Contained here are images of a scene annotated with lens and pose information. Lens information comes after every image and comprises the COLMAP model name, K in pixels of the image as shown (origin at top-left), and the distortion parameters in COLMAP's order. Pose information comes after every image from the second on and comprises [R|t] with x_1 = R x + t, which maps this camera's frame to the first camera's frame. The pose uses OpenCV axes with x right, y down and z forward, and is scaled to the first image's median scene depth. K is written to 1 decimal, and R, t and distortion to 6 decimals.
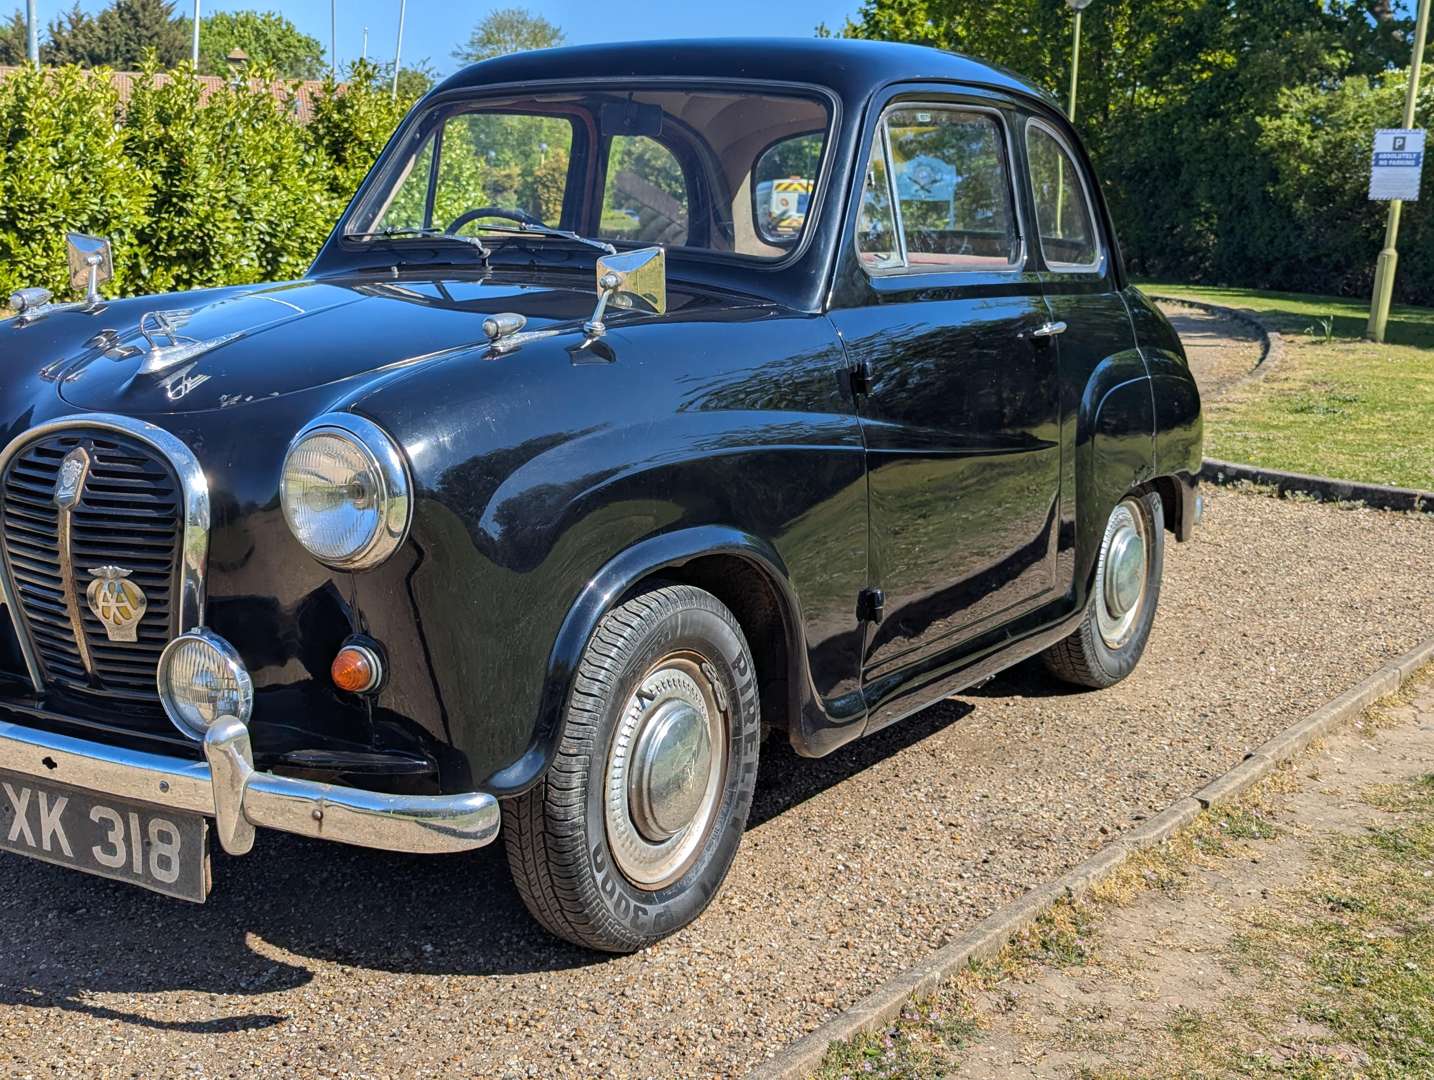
lens RADIAL K [[1757.2, 0, 715.6], [0, 1757.2, 568.0], [0, 0, 1]] dist [0.102917, -0.284692]
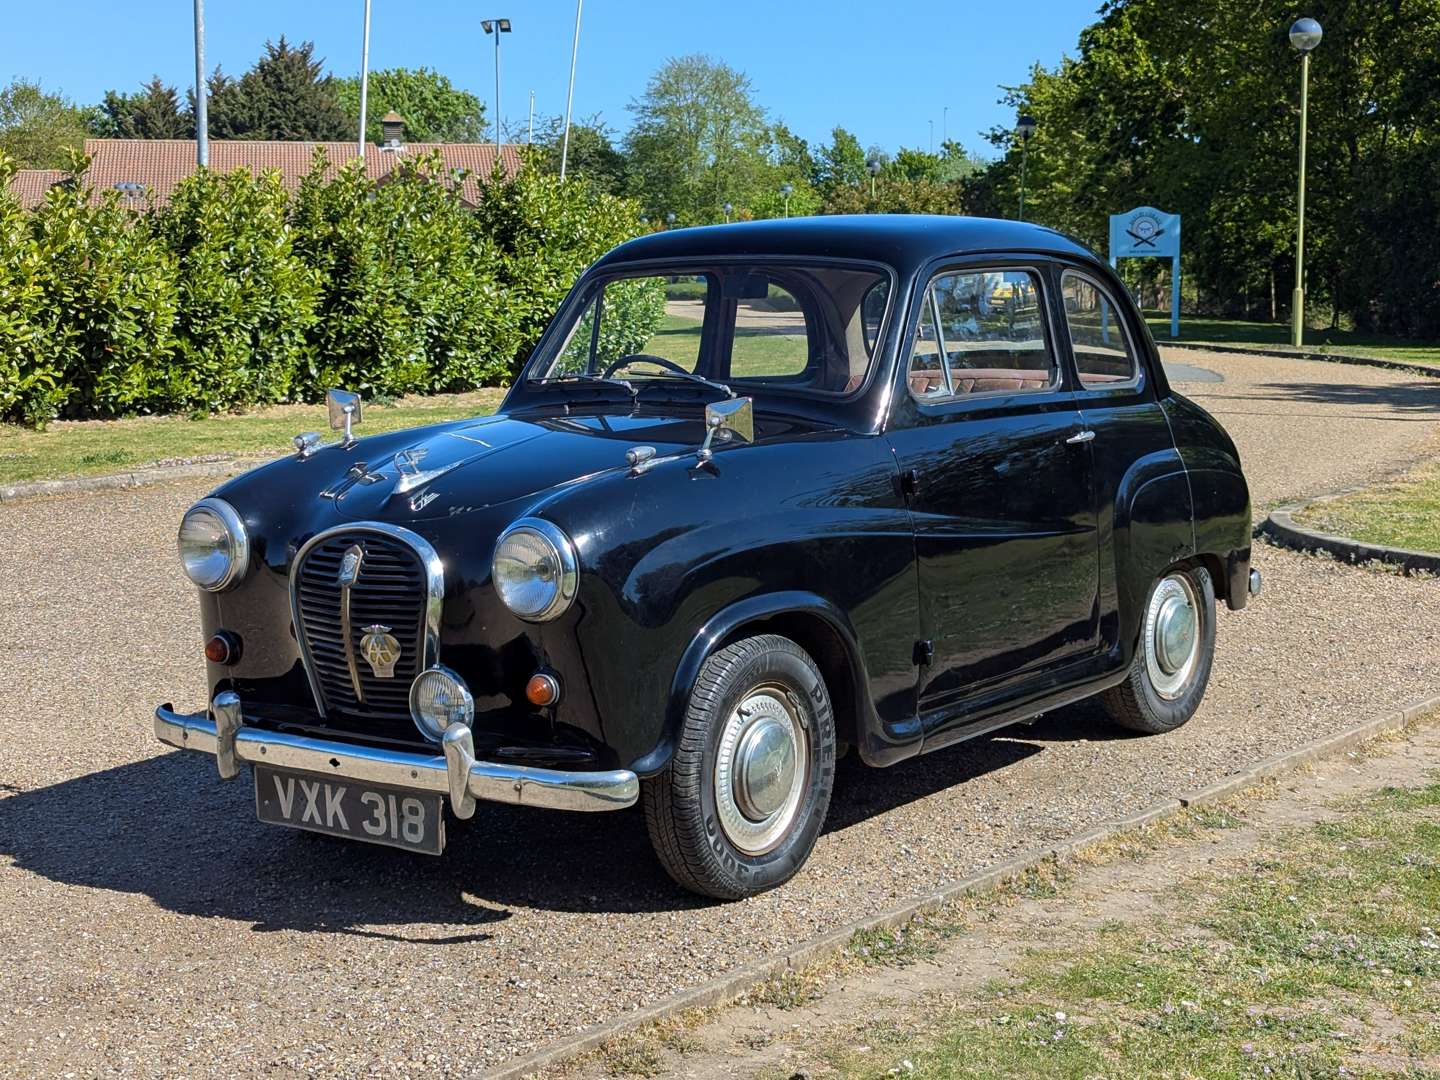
lens RADIAL K [[2043.4, 0, 720.0], [0, 2043.4, 540.0], [0, 0, 1]] dist [0.110125, -0.176774]
pose [[0.994350, -0.020118, -0.104229, 0.113786], [0.012868, 0.997480, -0.069773, 0.048372], [0.105370, 0.068037, 0.992103, -0.629511]]
